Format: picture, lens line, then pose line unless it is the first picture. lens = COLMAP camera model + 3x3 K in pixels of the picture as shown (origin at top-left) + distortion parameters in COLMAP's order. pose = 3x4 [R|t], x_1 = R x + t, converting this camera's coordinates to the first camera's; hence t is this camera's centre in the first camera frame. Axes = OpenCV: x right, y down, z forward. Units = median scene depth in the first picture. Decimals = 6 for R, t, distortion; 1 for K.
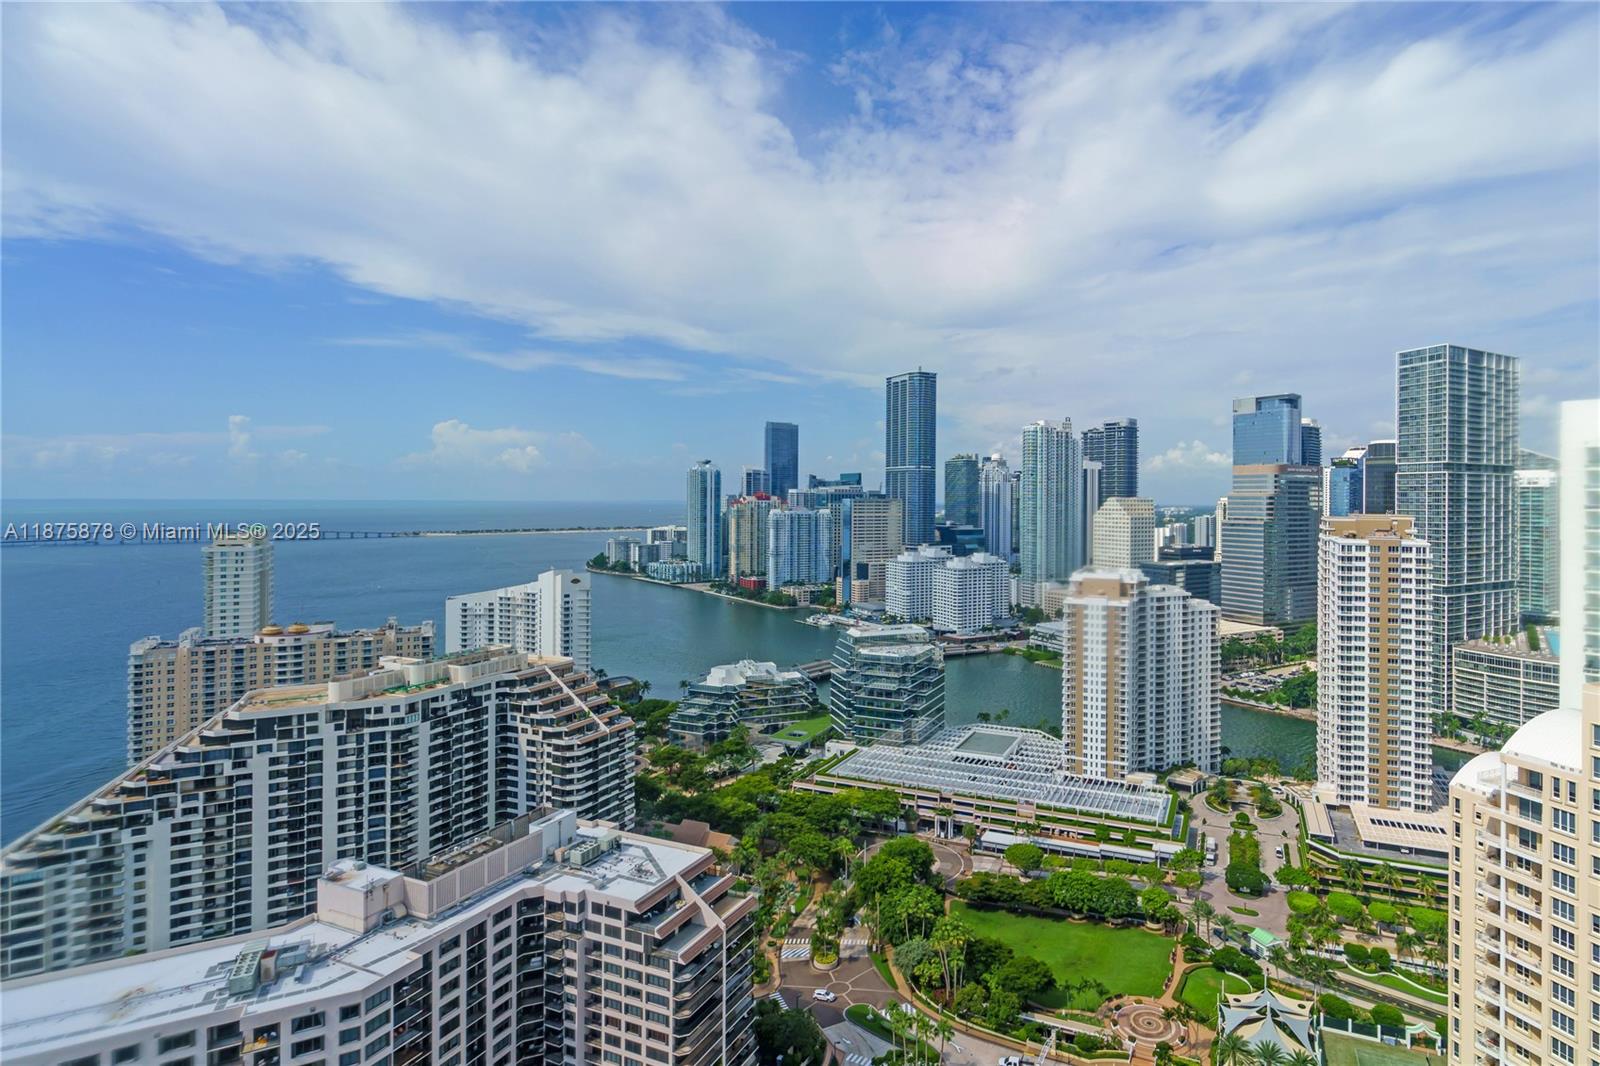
lens RADIAL K [[829.9, 0, 890.6], [0, 829.9, 497.3], [0, 0, 1]] dist [0.004311, -0.000526]
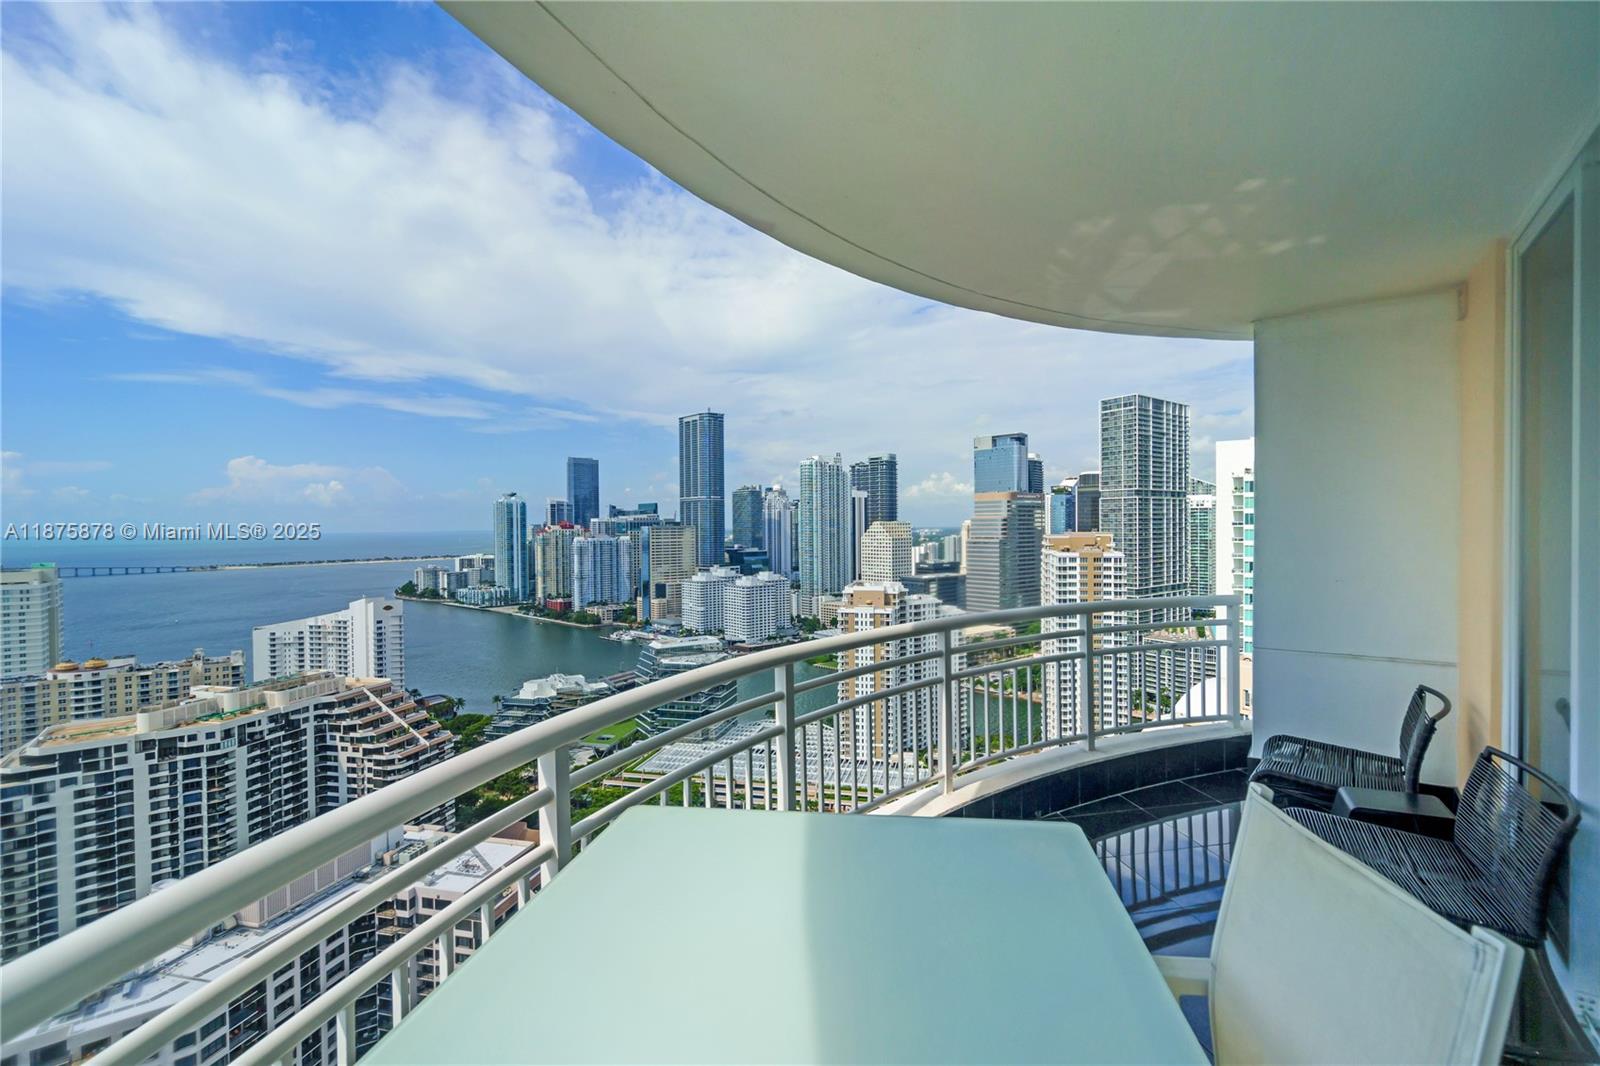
lens RADIAL K [[732.7, 0, 799.5], [0, 732.7, 540.3], [0, 0, 1]] dist [0.002896, 0.000172]
pose [[0.987659, -0.019255, 0.155431, -0.003228], [0.015697, 0.999587, 0.024082, 0.000028], [-0.155830, -0.021345, 0.987553, -0.008498]]
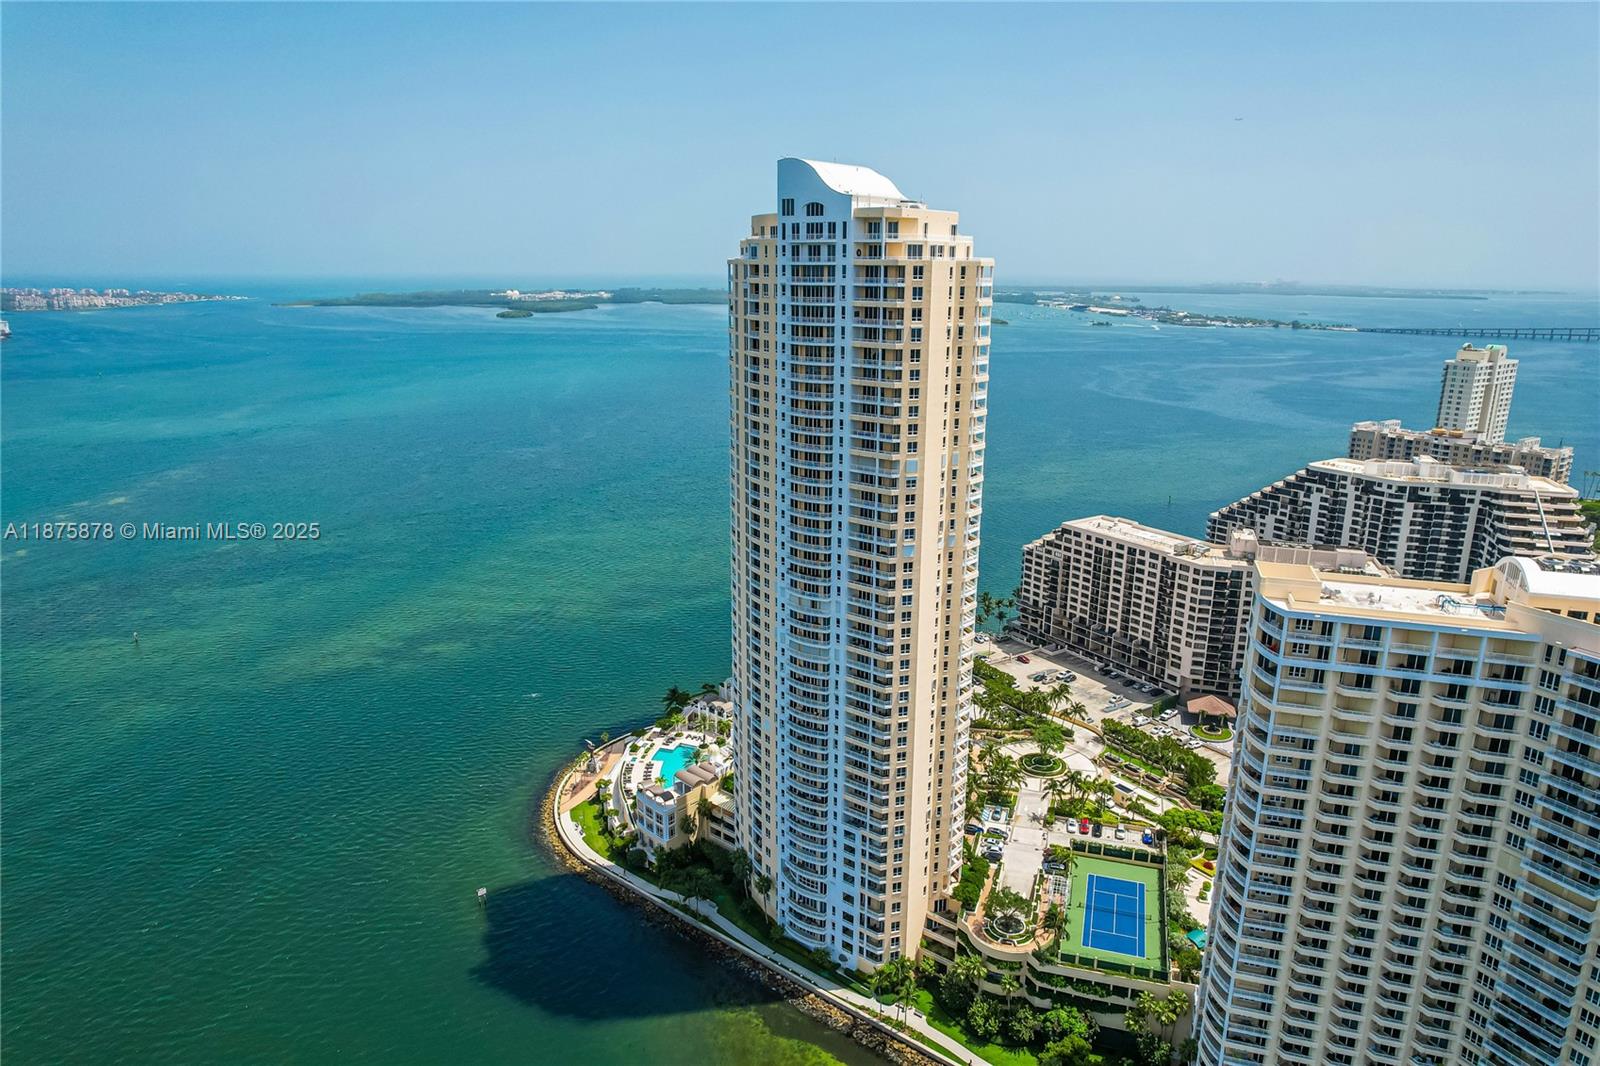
lens RADIAL K [[1003.7, 0, 836.6], [0, 1003.7, 552.1], [0, 0, 1]] dist [-0.029499, 0.009058]
pose [[0.118627, 0.265653, -0.956742, 0.529377], [-0.010134, 0.963820, 0.266362, -0.048694], [0.992887, -0.021902, 0.117027, -0.093053]]
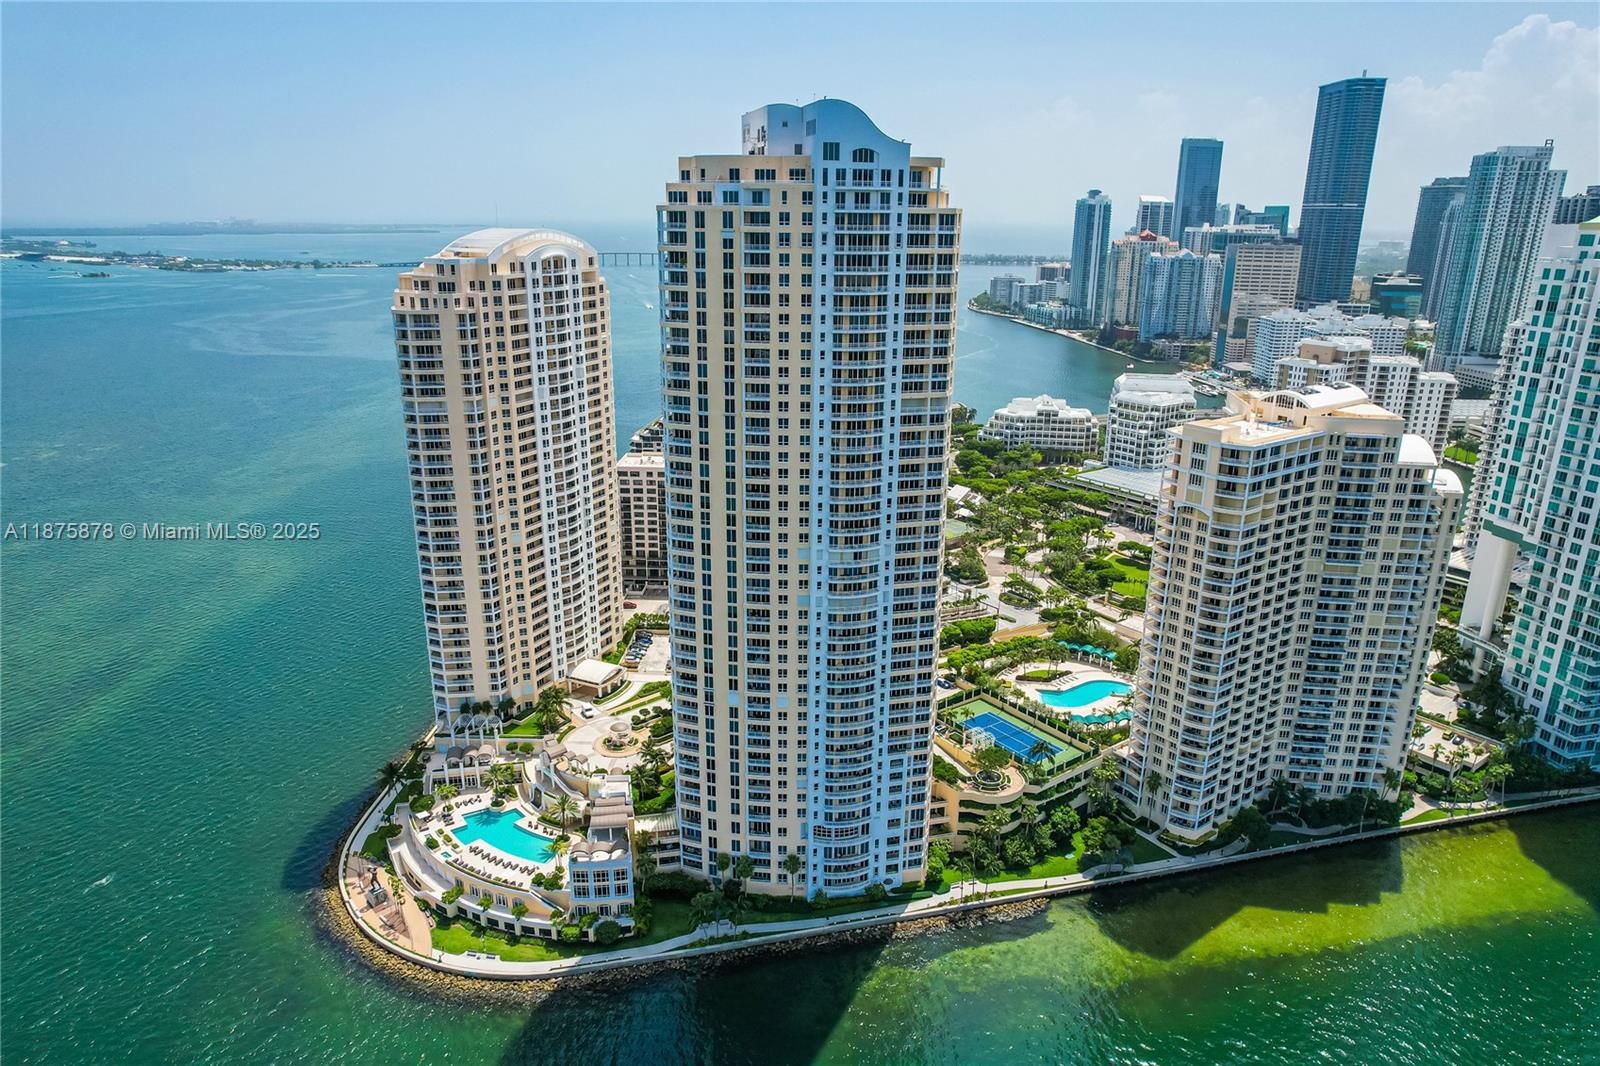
lens RADIAL K [[1003.7, 0, 795.1], [0, 1003.7, 541.4], [0, 0, 1]] dist [-0.029499, 0.009058]
pose [[0.857321, 0.159599, -0.489416, 0.281490], [-0.001670, 0.951583, 0.307388, -0.050705], [0.514779, -0.262713, 0.816079, -0.457107]]
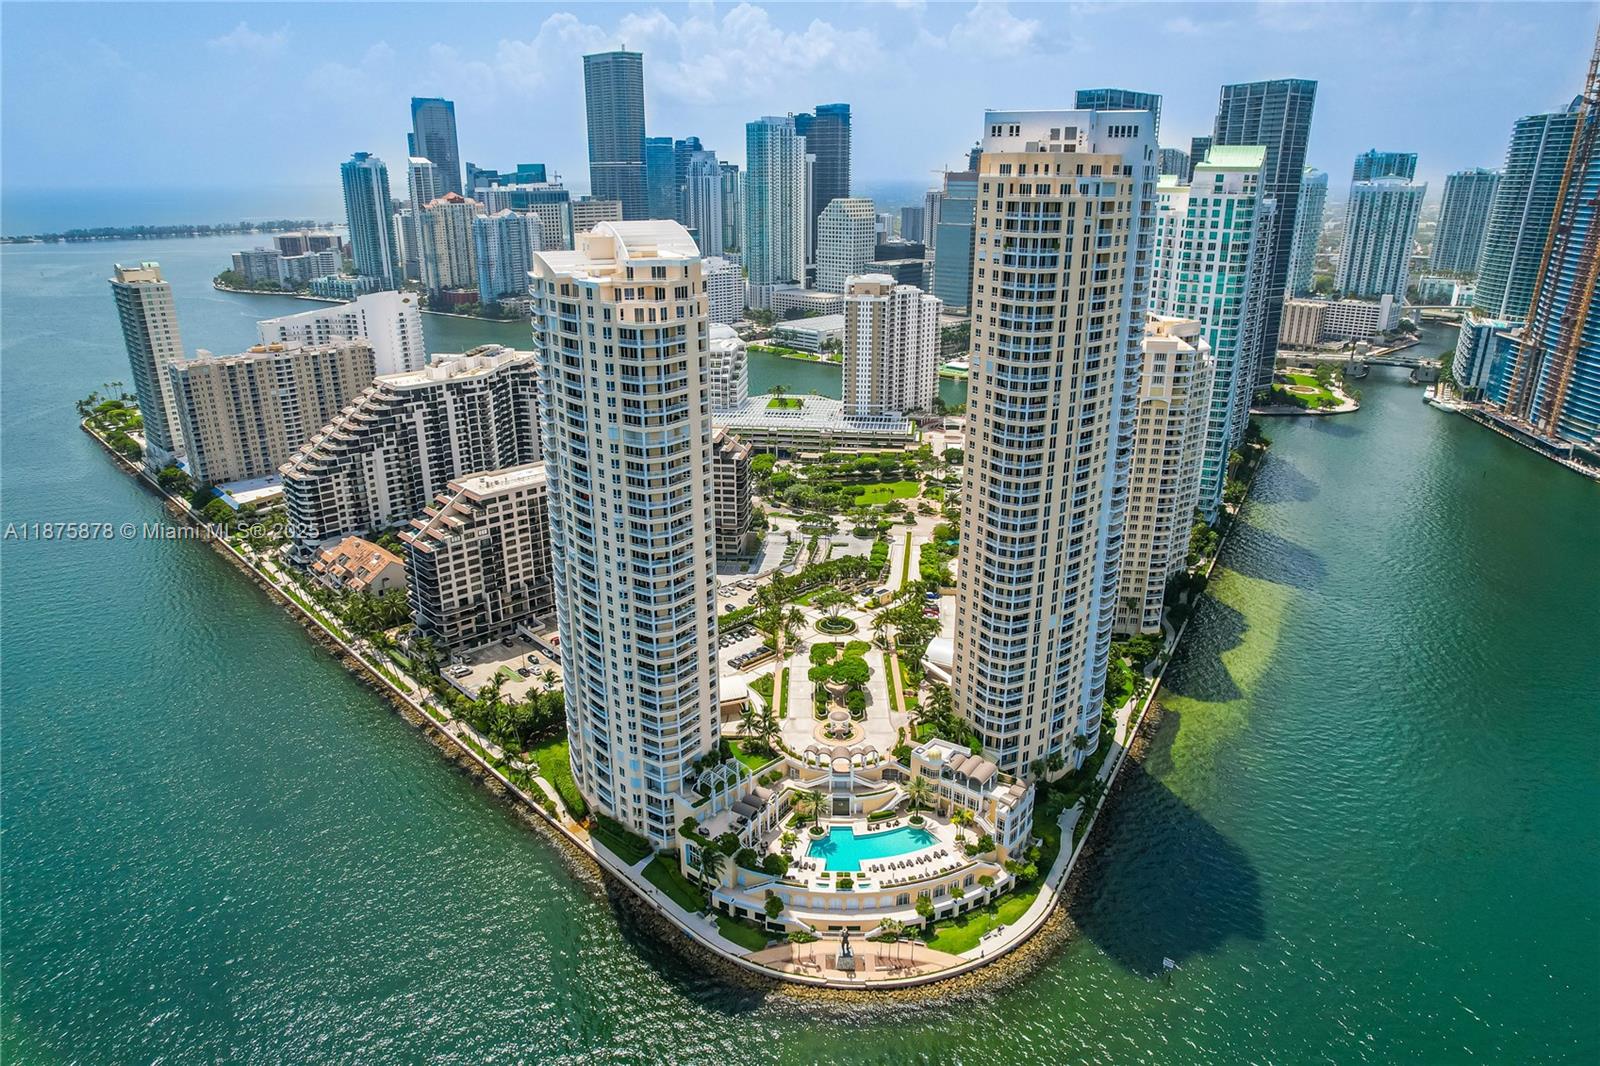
lens RADIAL K [[1003.7, 0, 799.6], [0, 1003.7, 535.4], [0, 0, 1]] dist [-0.029499, 0.009058]
pose [[0.965225, -0.096979, 0.242768, -0.262479], [0.008545, 0.939853, 0.341472, -0.068255], [-0.261282, -0.327523, 0.907998, -0.558163]]
